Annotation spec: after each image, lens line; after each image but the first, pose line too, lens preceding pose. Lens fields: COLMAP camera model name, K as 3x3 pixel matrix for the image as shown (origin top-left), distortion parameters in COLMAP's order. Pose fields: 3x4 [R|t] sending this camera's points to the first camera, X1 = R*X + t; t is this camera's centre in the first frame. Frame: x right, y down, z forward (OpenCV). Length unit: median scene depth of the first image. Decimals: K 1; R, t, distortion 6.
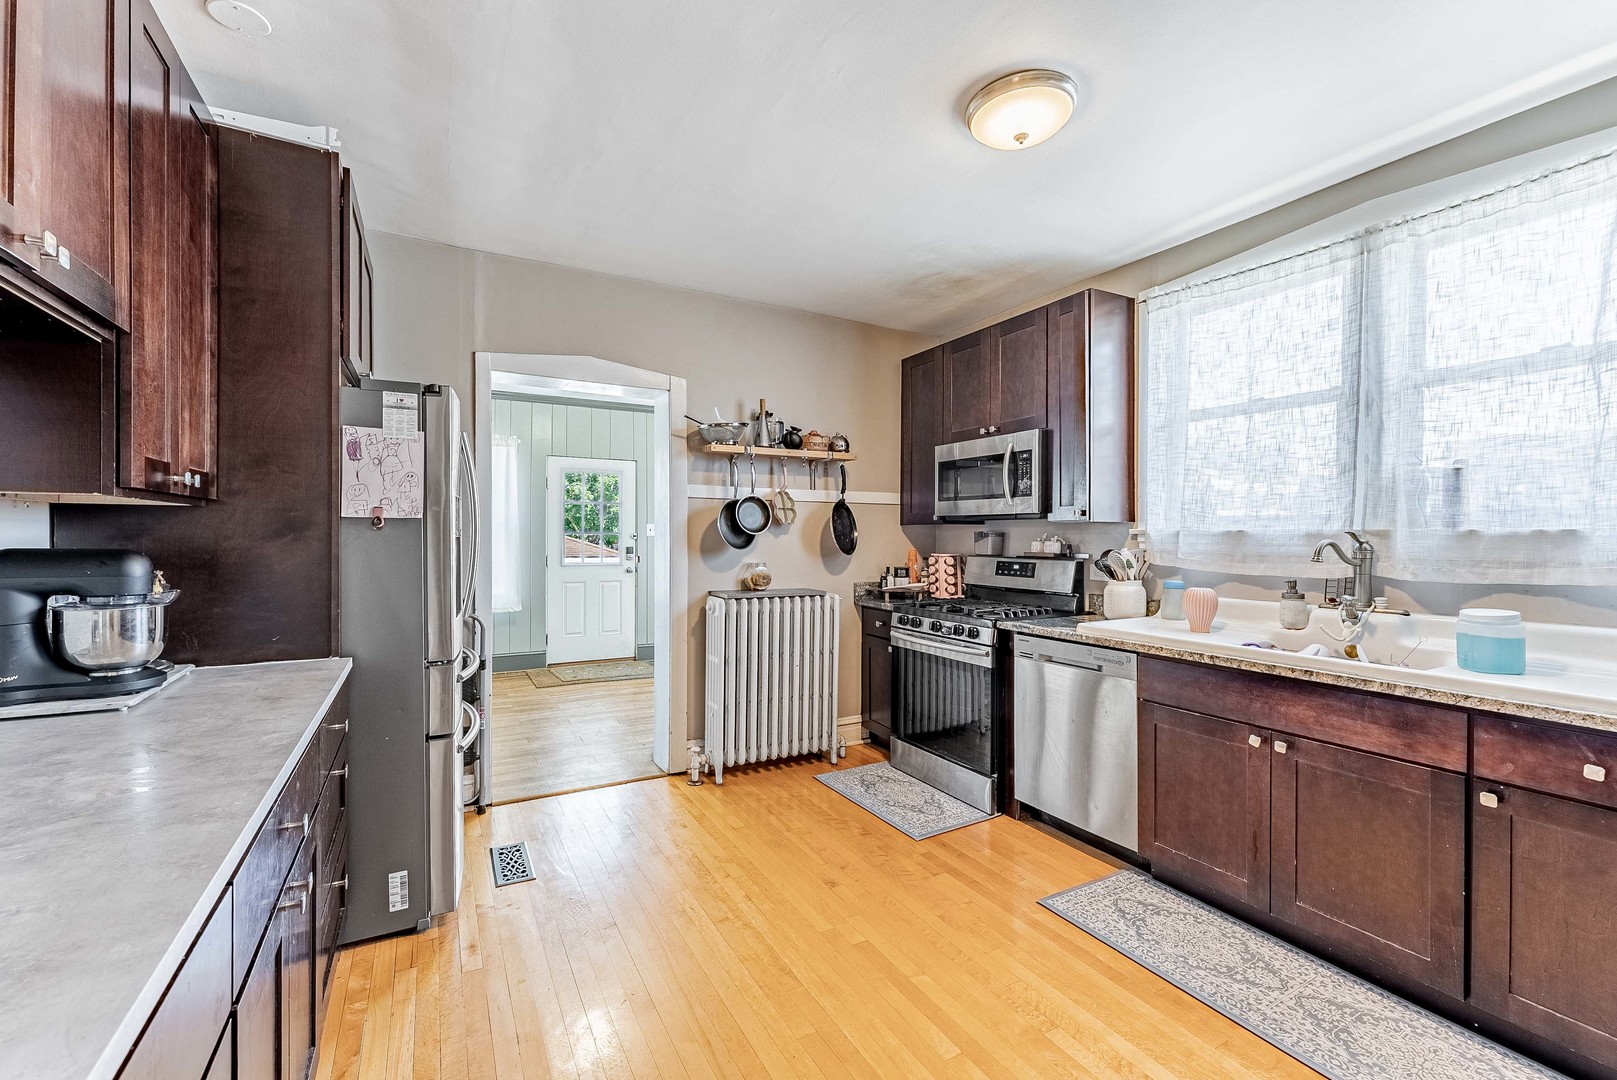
lens RADIAL K [[670.0, 0, 805.2], [0, 670.0, 536.2], [0, 0, 1]] dist [0.001441, -0.002468]
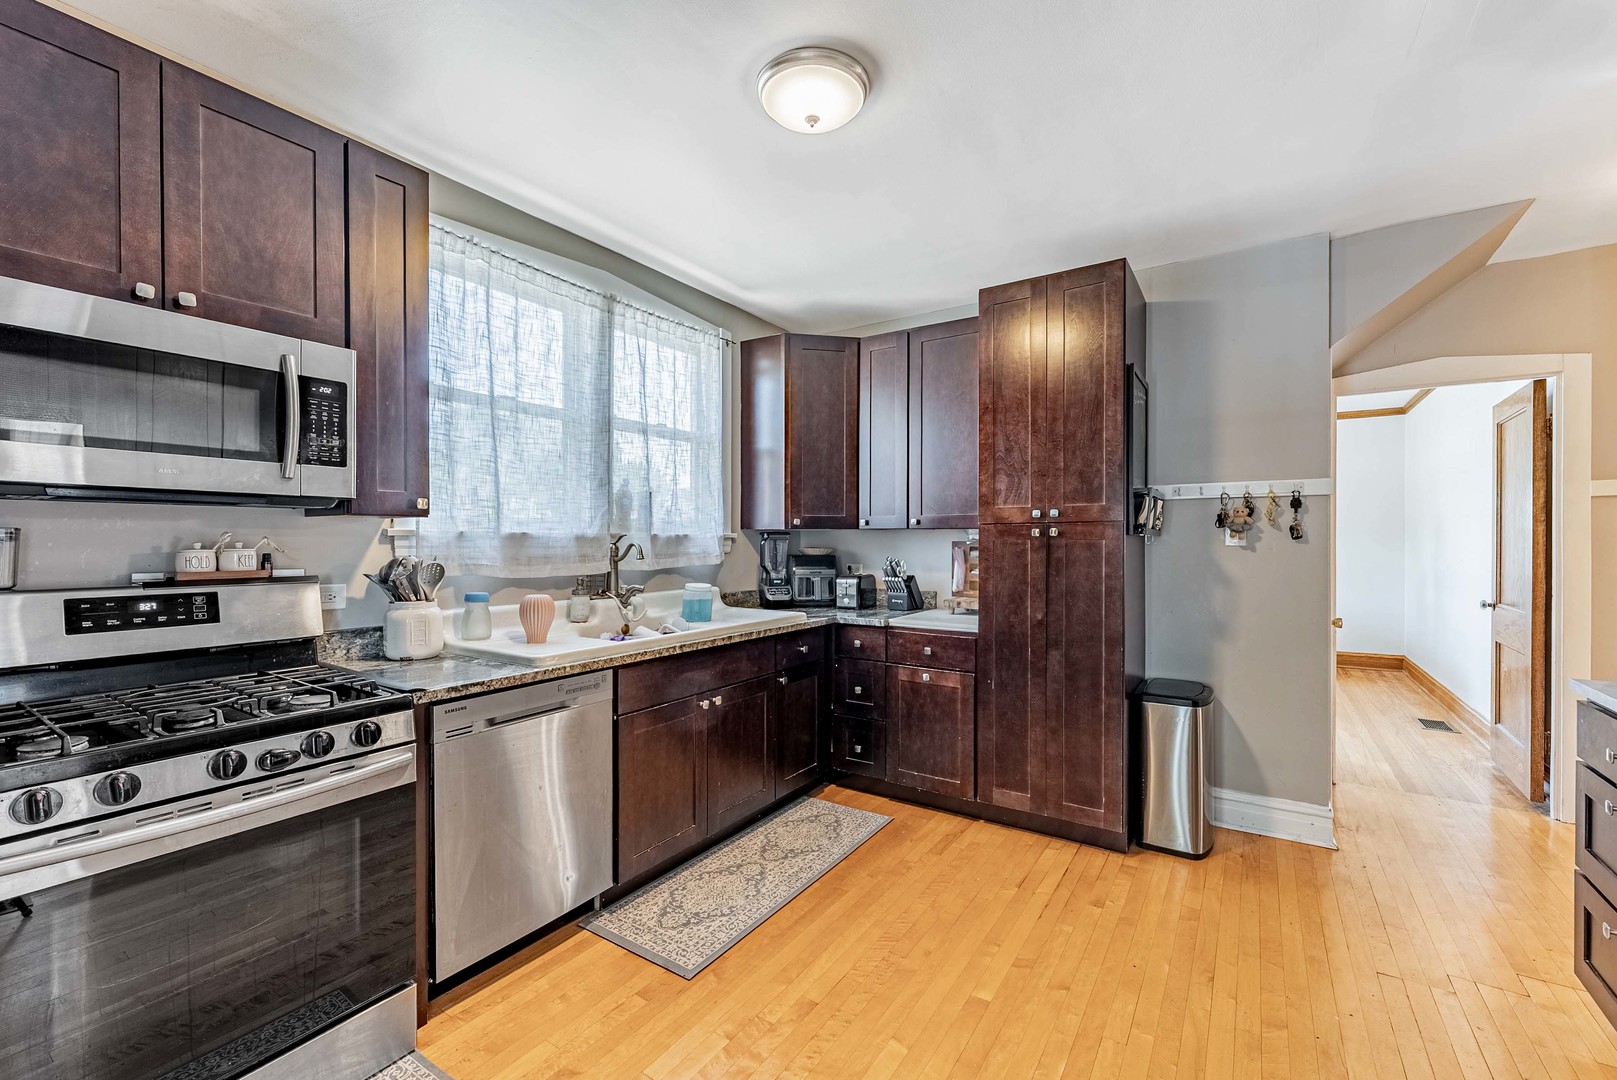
lens RADIAL K [[670.0, 0, 805.2], [0, 670.0, 544.9], [0, 0, 1]] dist [0.001441, -0.002468]
pose [[-0.453792, -0.009670, 0.891055, -0.378682], [0.000206, 0.999940, 0.010956, -0.001408], [-0.891108, 0.005156, -0.453762, 1.040190]]
